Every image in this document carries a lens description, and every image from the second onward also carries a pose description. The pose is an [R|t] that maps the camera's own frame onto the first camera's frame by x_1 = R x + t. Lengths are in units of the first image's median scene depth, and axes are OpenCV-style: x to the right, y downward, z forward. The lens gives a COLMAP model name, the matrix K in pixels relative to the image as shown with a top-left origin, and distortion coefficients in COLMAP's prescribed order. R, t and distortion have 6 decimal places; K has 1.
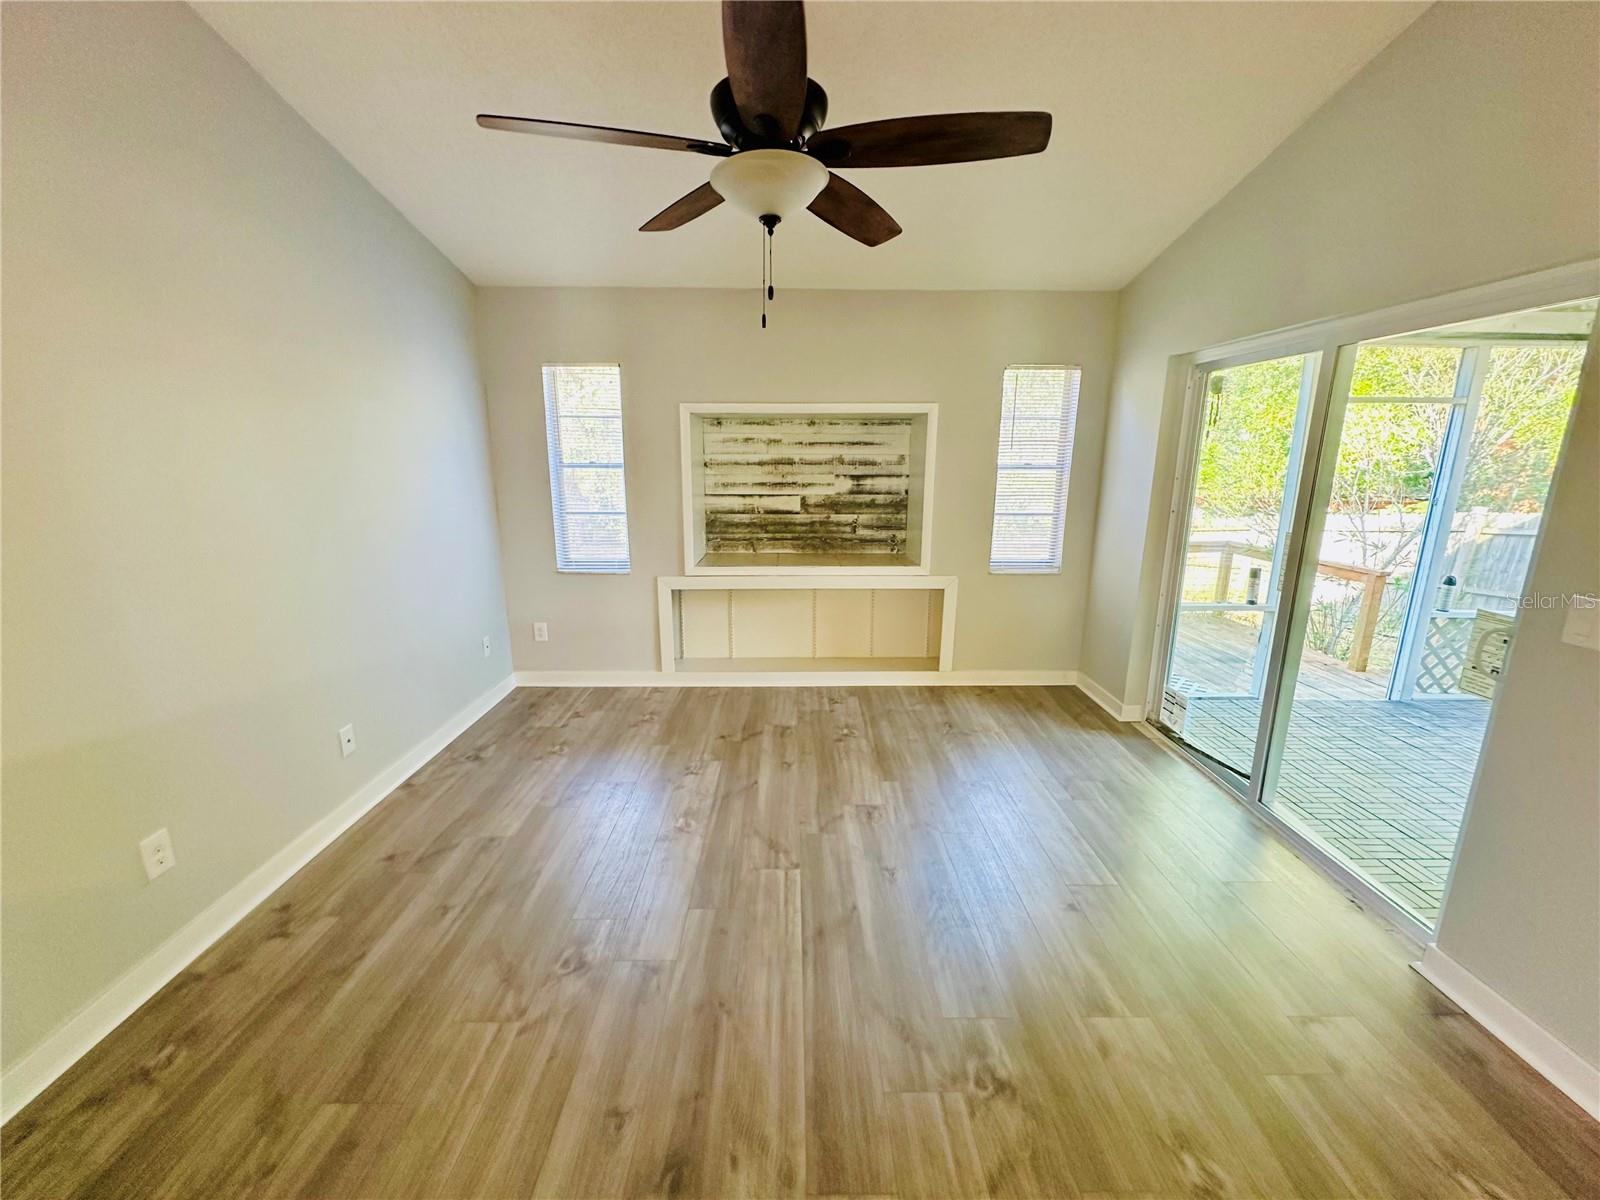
lens RADIAL K [[638.2, 0, 797.4], [0, 638.2, 598.8], [0, 0, 1]] dist [-0.002134, 0.000123]
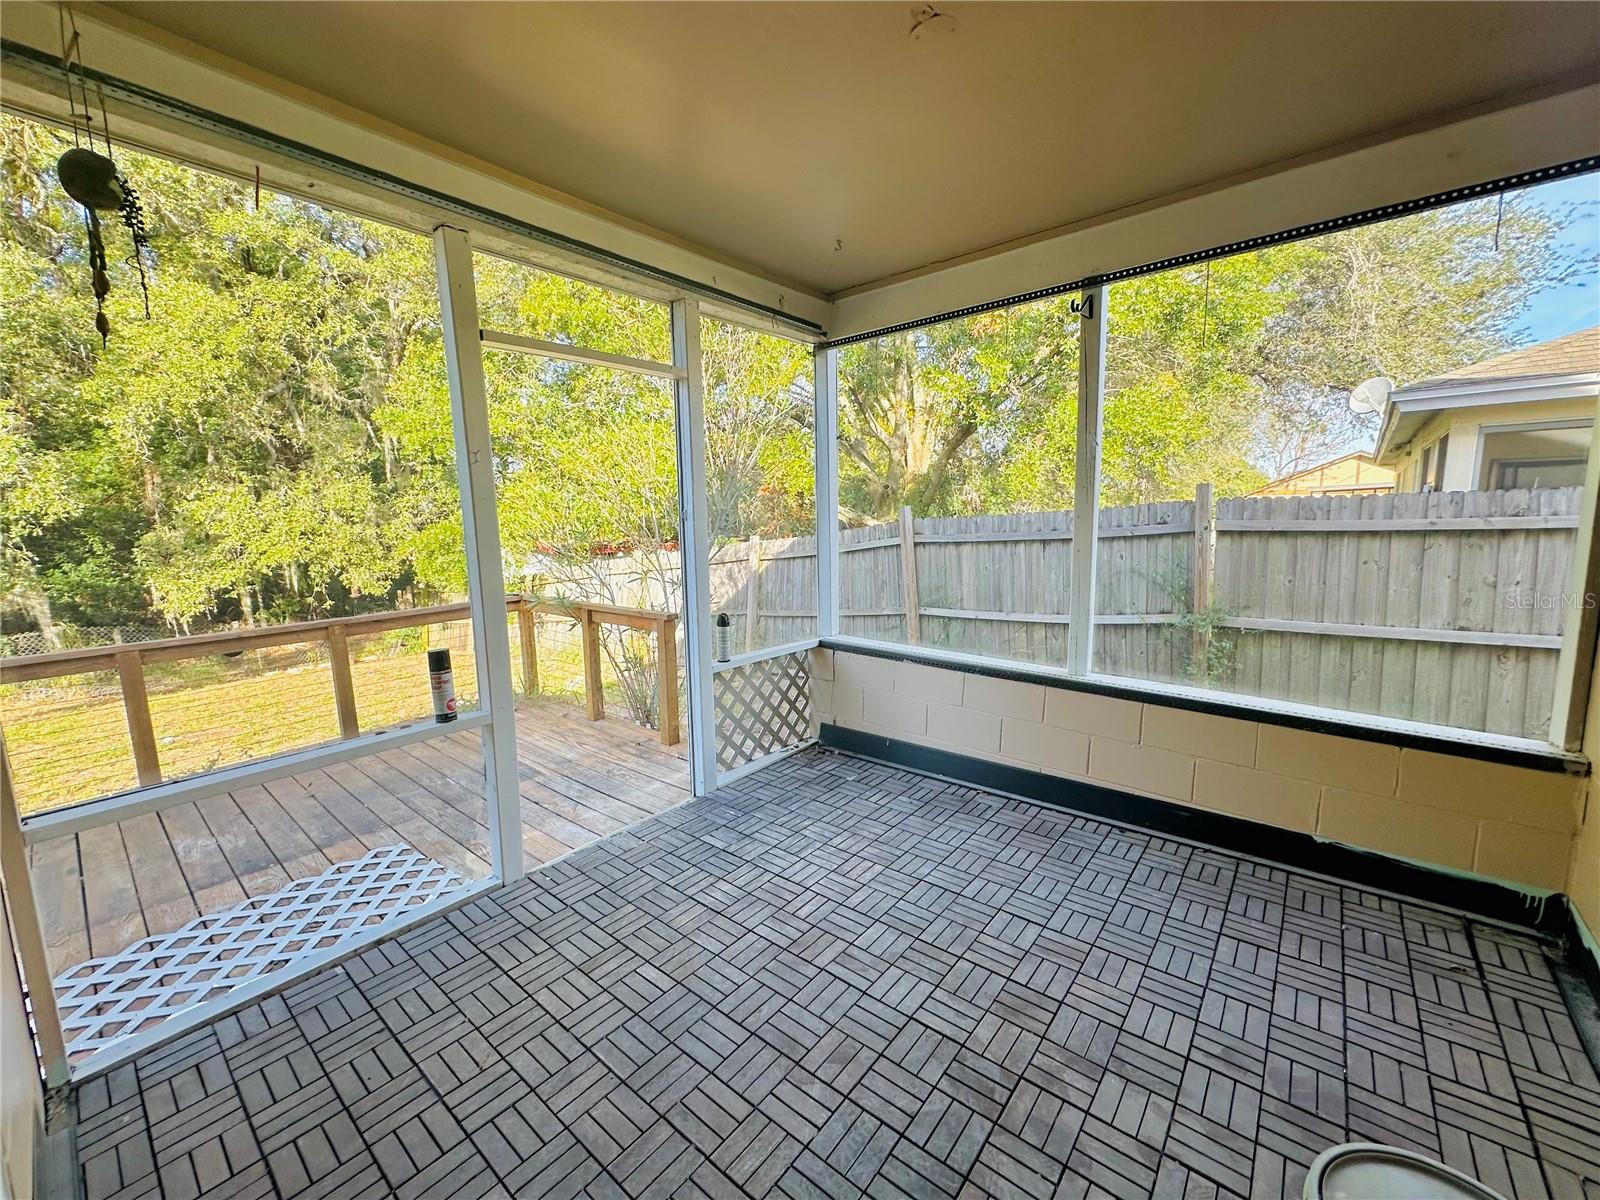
lens RADIAL K [[638.2, 0, 799.5], [0, 638.2, 598.3], [0, 0, 1]] dist [-0.002134, 0.000123]
pose [[0.648716, -0.117803, 0.751858, 0.502618], [0.188229, 0.982088, -0.008530, -0.029152], [-0.737386, 0.147055, 0.659270, 0.420259]]
